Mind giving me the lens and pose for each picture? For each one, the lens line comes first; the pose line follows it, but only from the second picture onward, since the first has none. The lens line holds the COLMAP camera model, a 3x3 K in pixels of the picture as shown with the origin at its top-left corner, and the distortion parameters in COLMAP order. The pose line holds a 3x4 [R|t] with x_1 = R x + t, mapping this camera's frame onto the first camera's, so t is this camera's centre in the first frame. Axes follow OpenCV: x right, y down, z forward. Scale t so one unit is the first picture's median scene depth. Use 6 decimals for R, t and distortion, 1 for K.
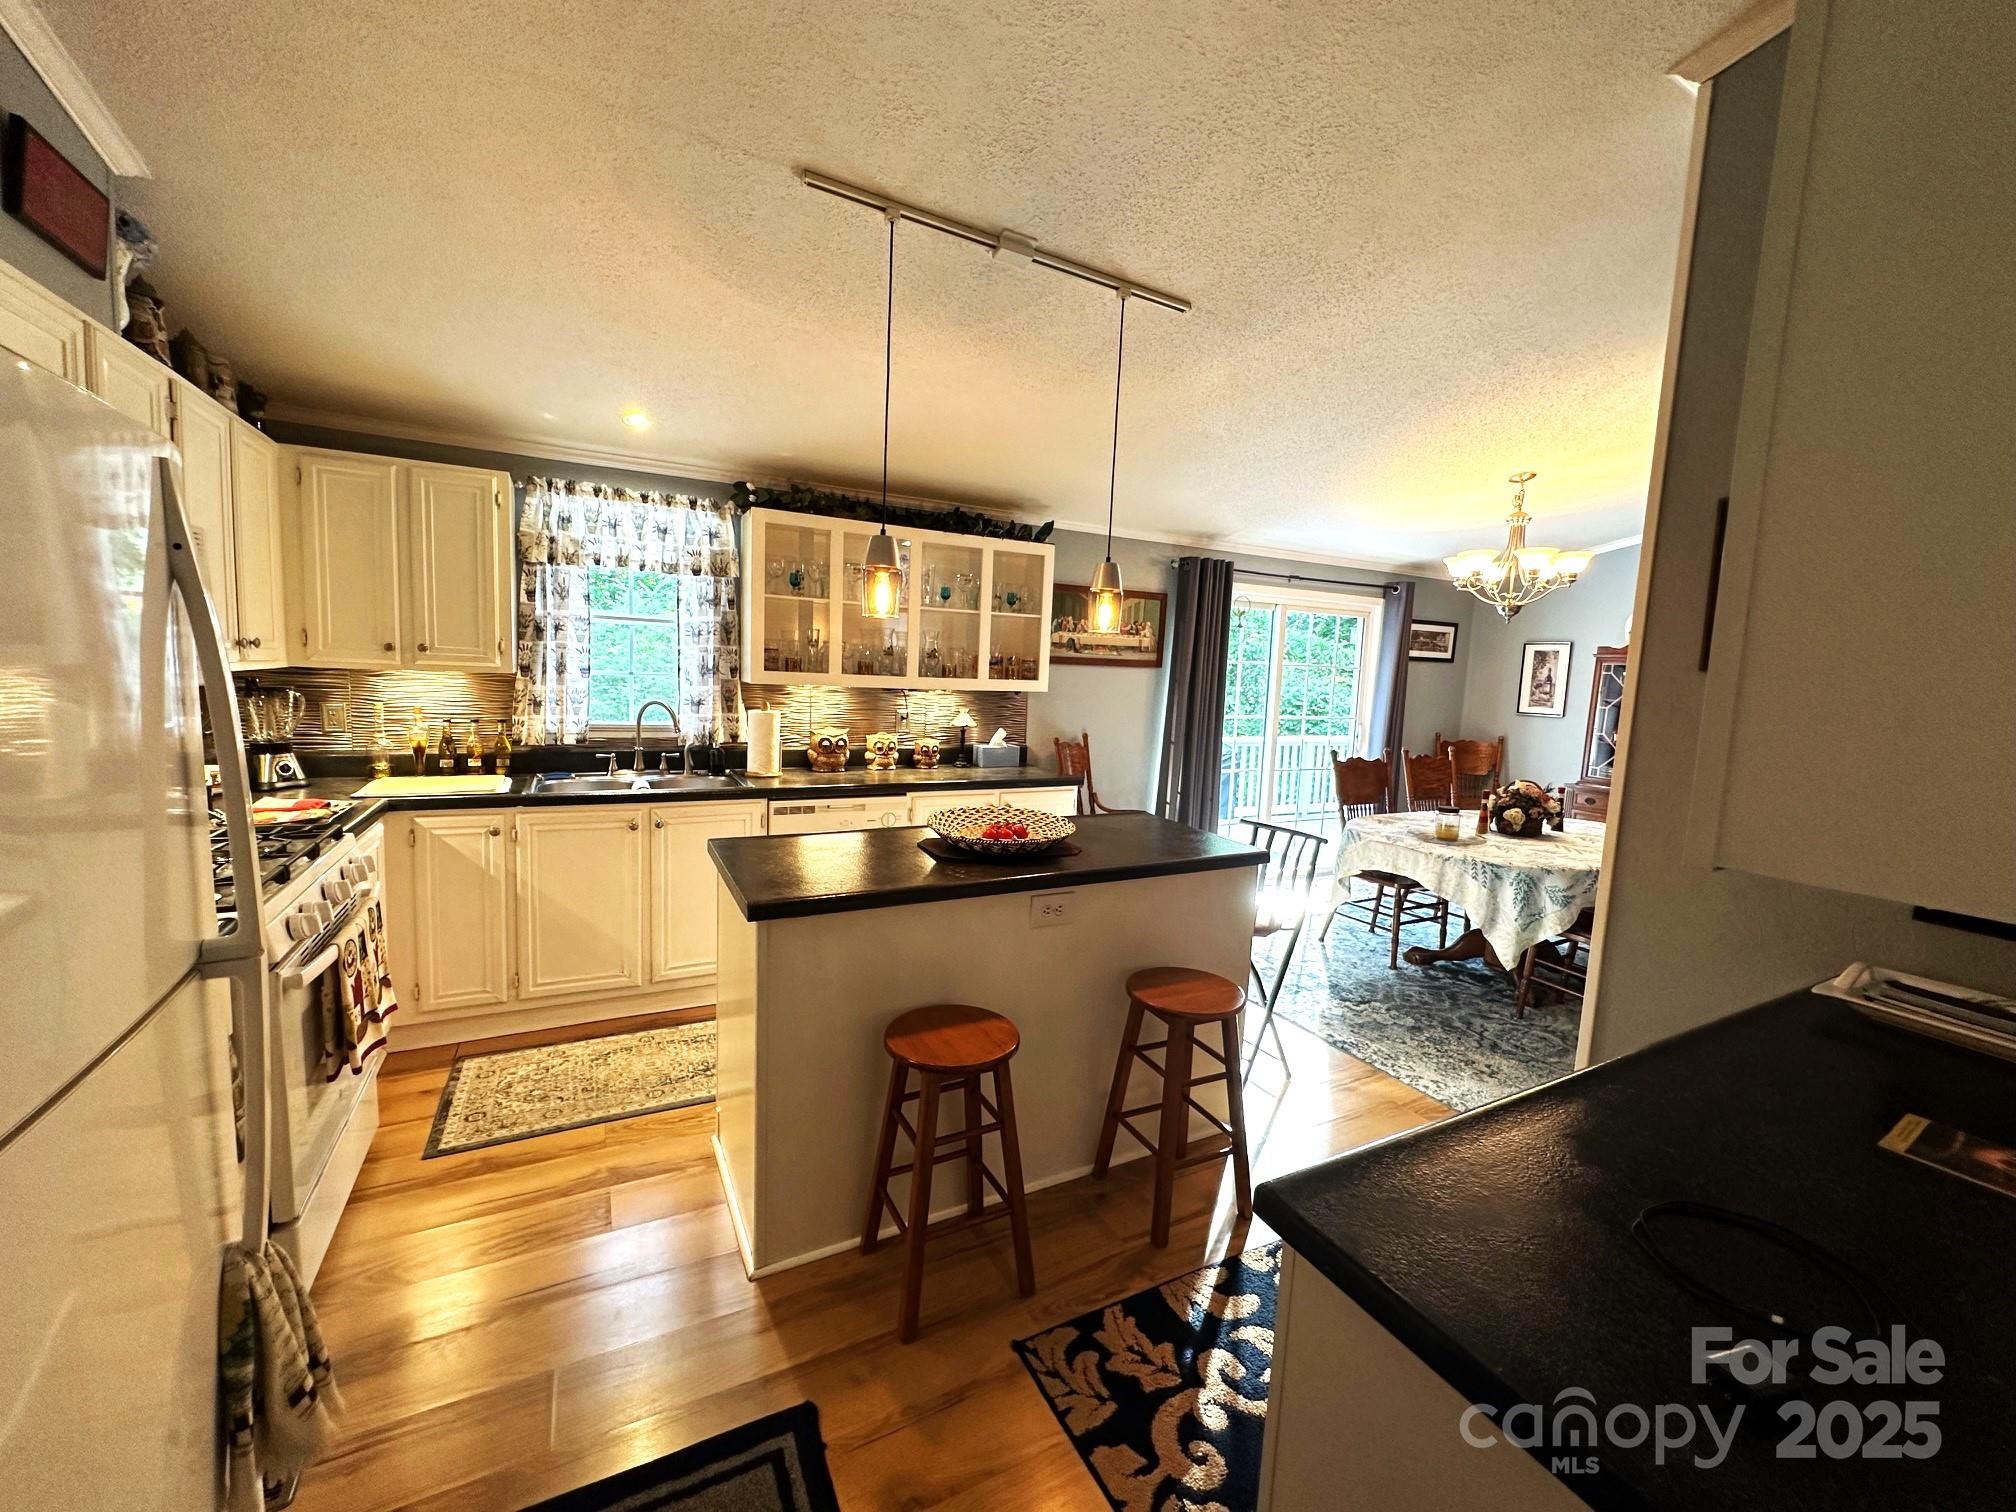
lens RADIAL K [[792.8, 0, 1000.9], [0, 792.8, 753.4], [0, 0, 1]] dist [-0.002275, -0.000086]
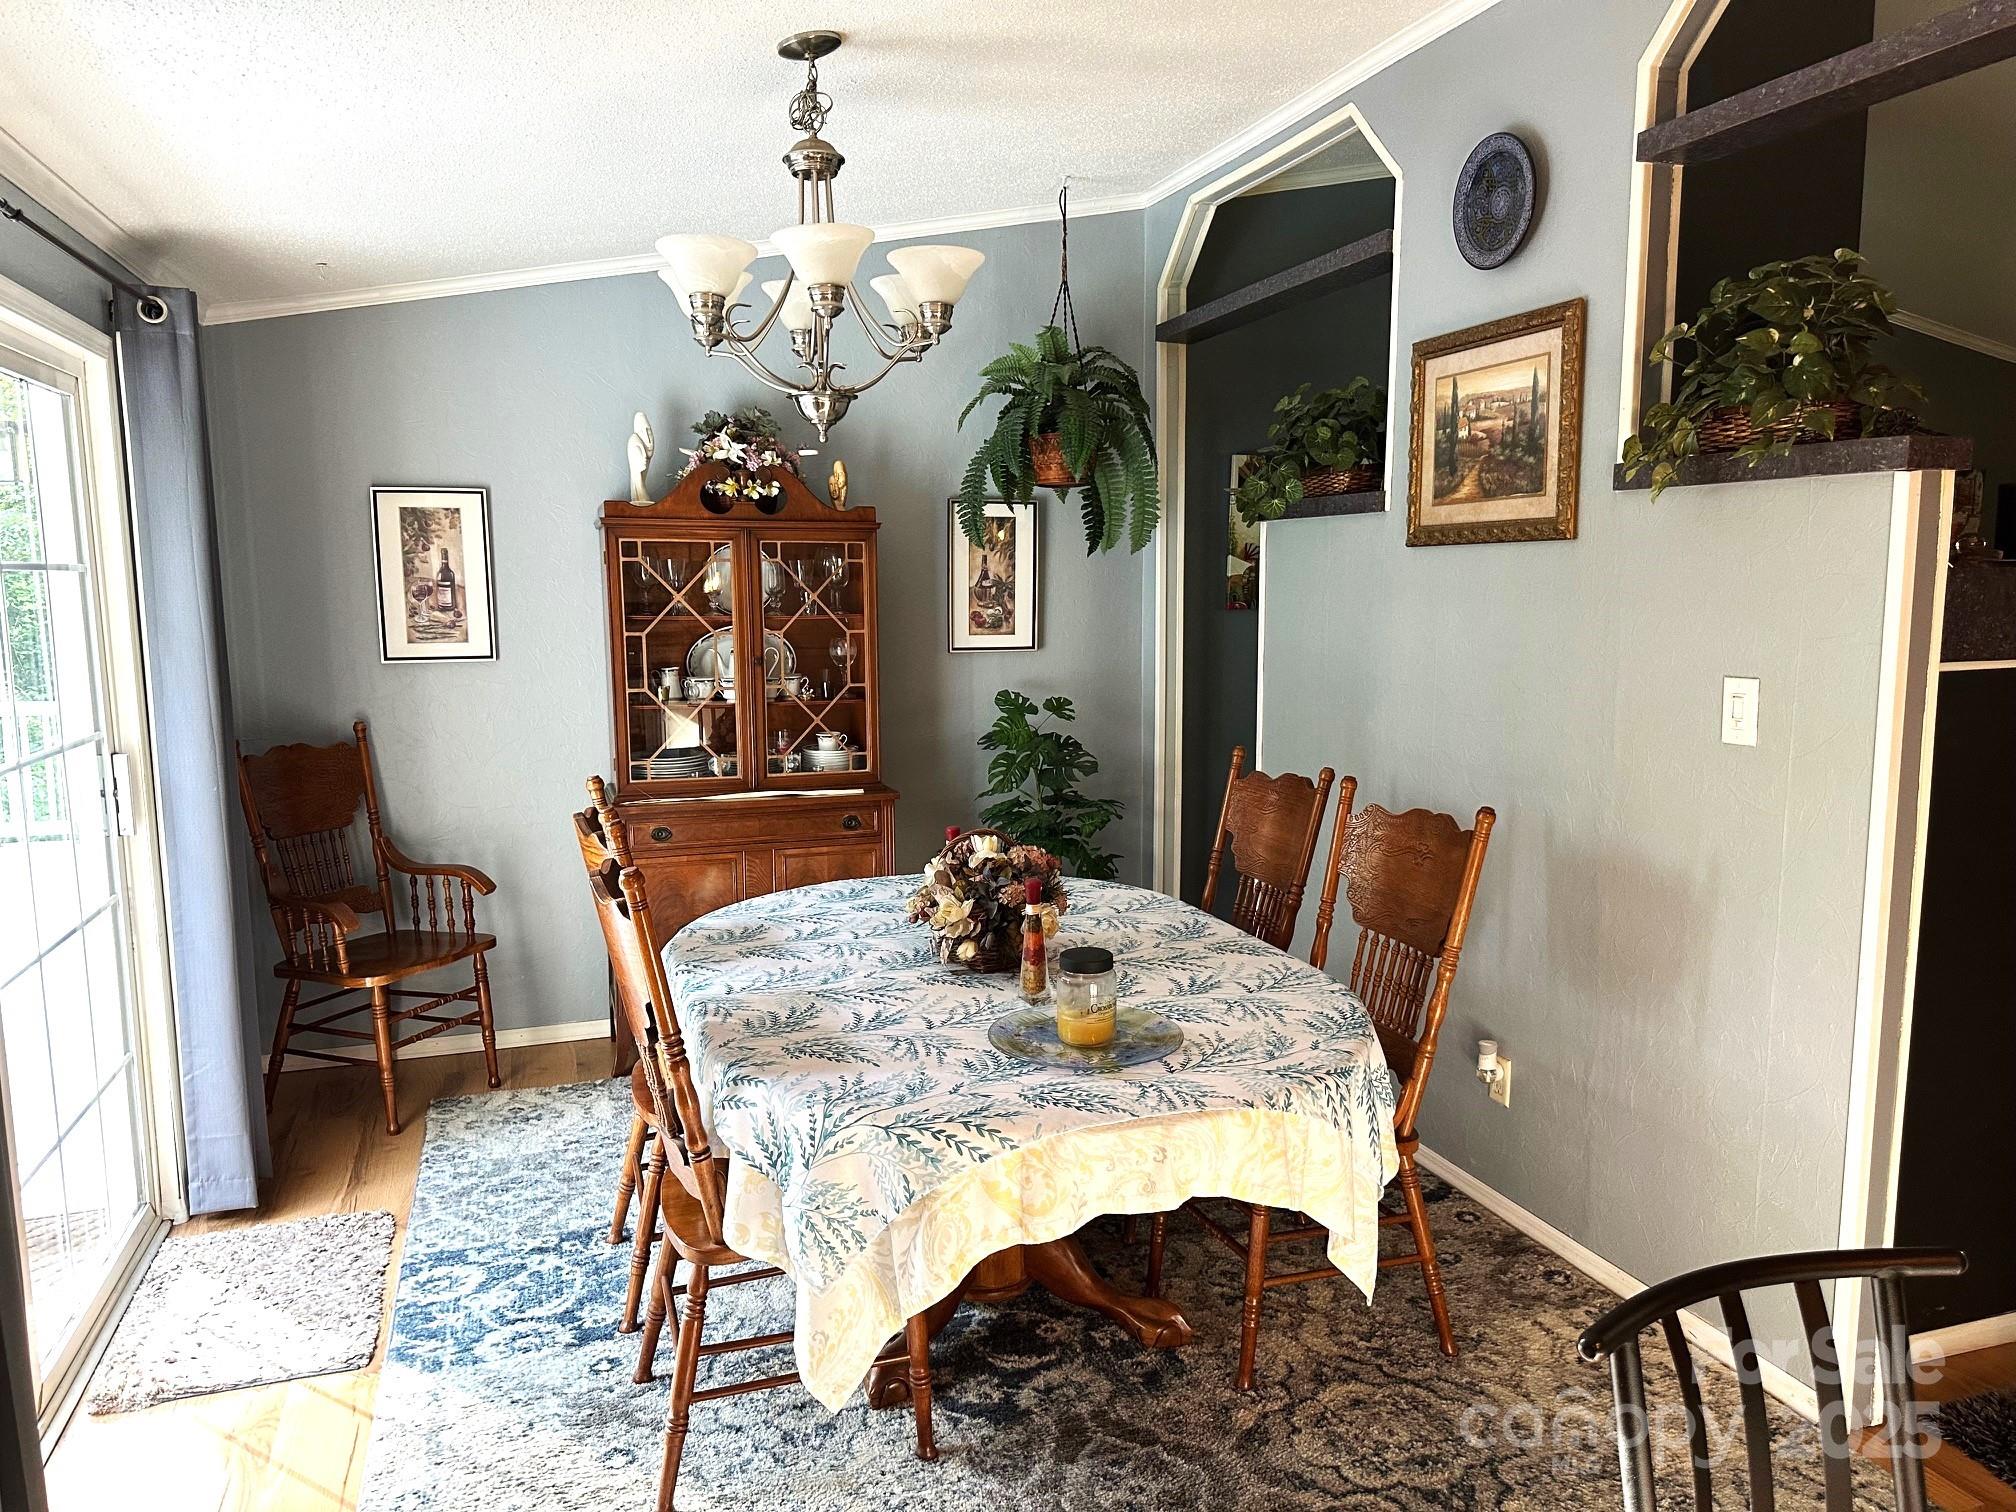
lens RADIAL K [[1402.2, 0, 994.5], [0, 1402.2, 773.1], [0, 0, 1]] dist [0.123346, -0.194915]
pose [[0.149198, -0.178237, 0.972611, -0.048942], [0.121740, 0.979448, 0.160815, -0.124951], [-0.981284, 0.094412, 0.167830, 0.959862]]
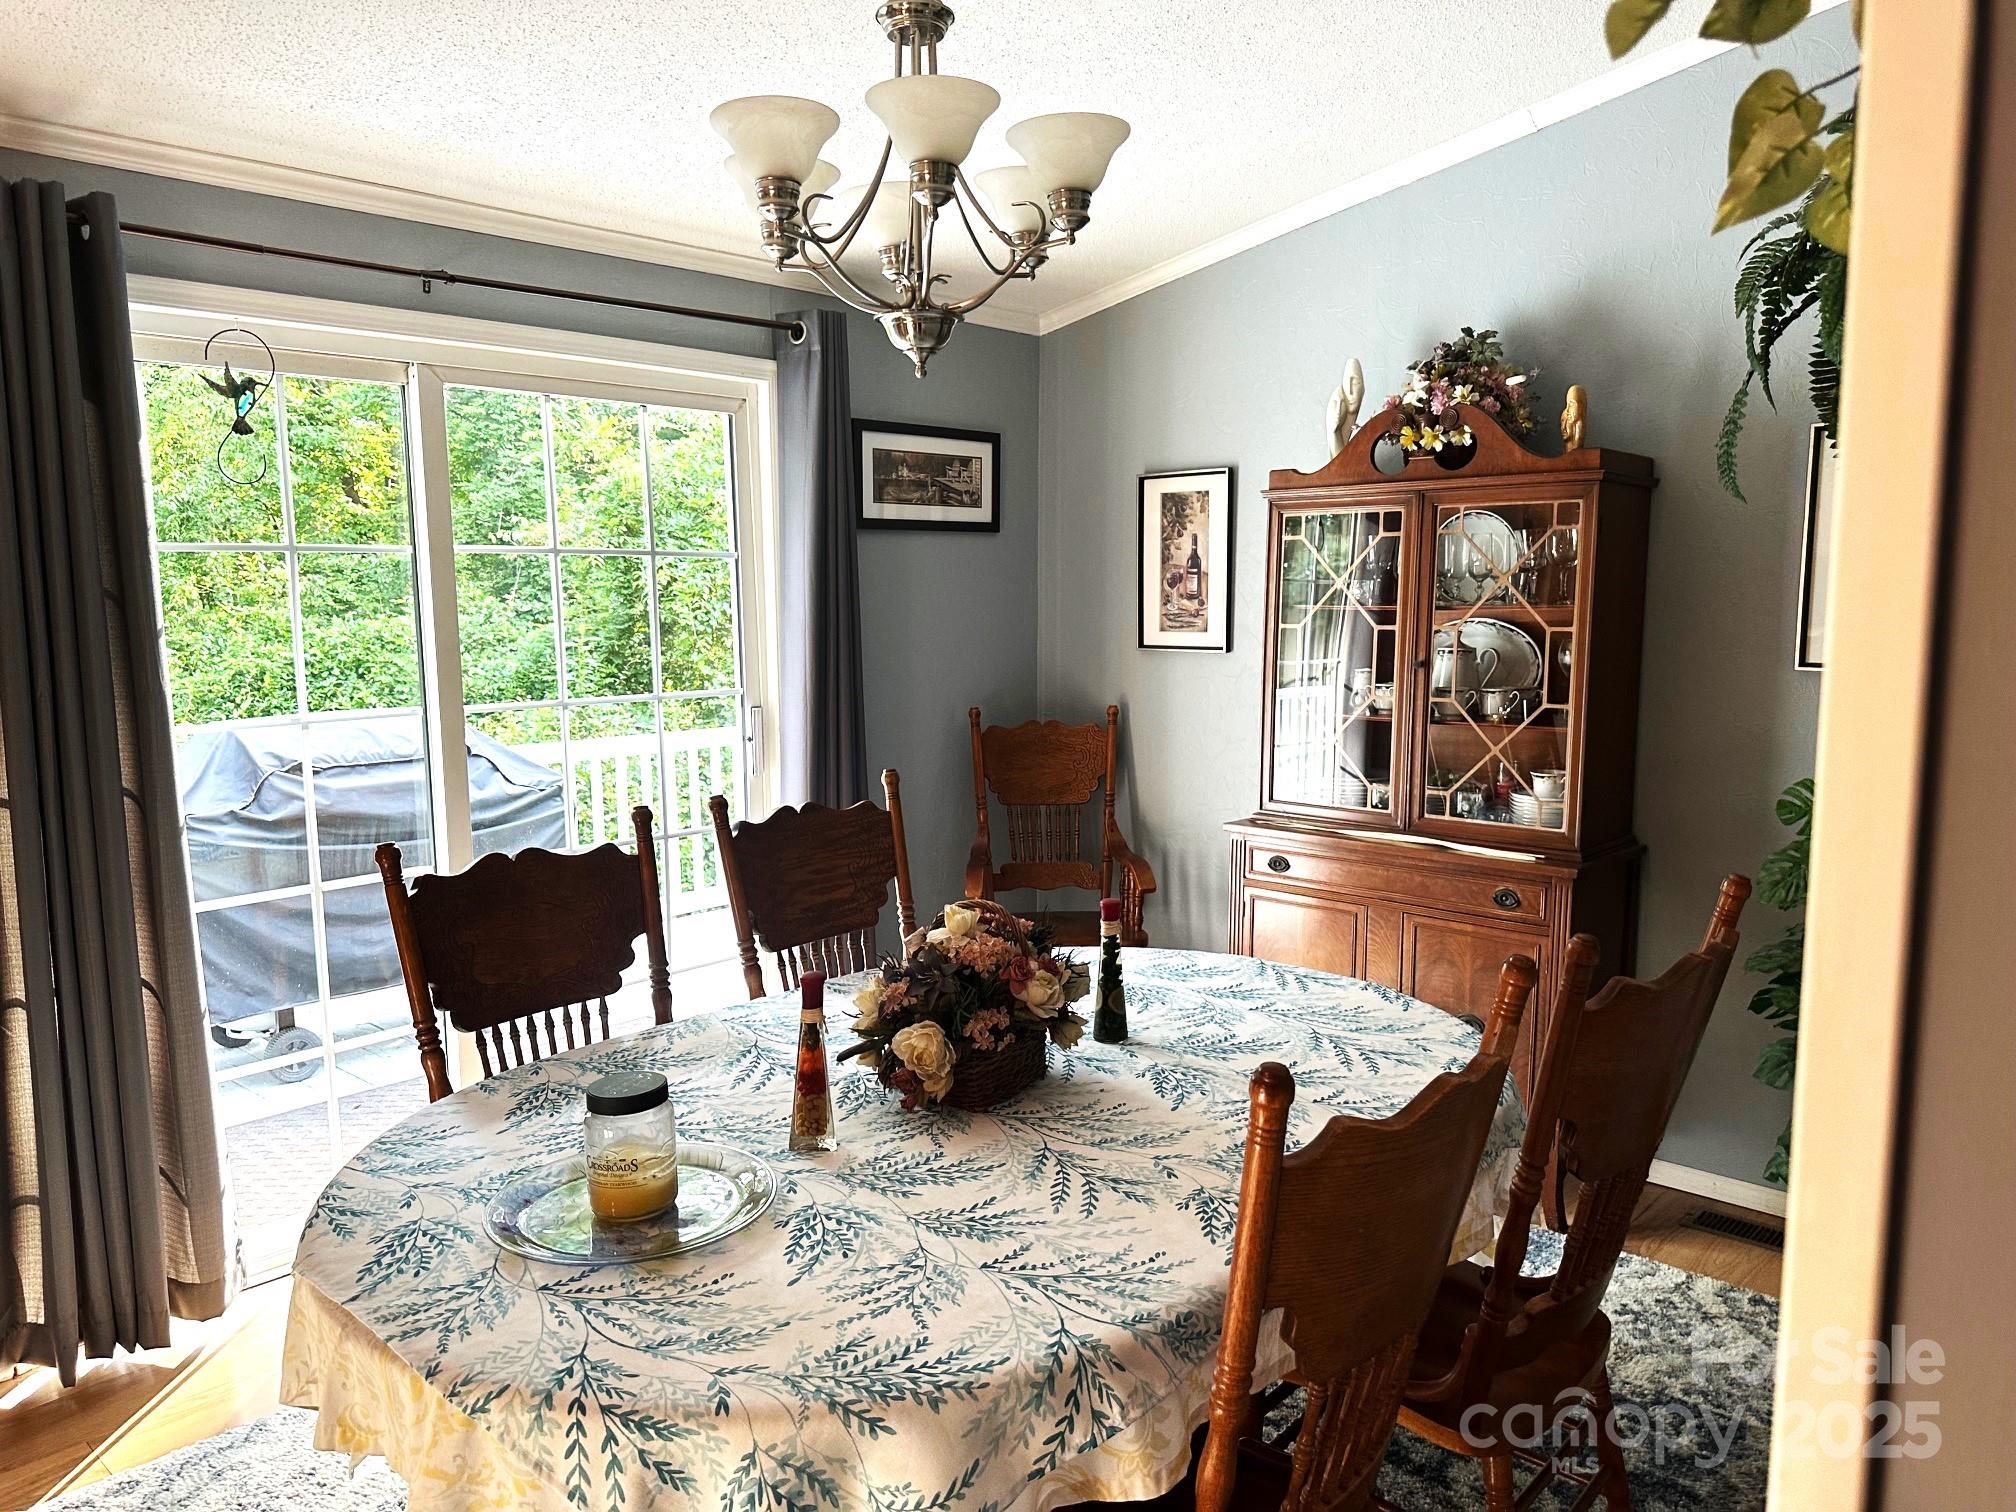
lens RADIAL K [[1402.2, 0, 994.5], [0, 1402.2, 773.1], [0, 0, 1]] dist [0.123346, -0.194915]
pose [[0.937587, -0.094953, 0.334537, 0.552751], [0.085865, 0.995426, 0.041887, -0.039523], [-0.336985, -0.010548, 0.941451, 0.562176]]
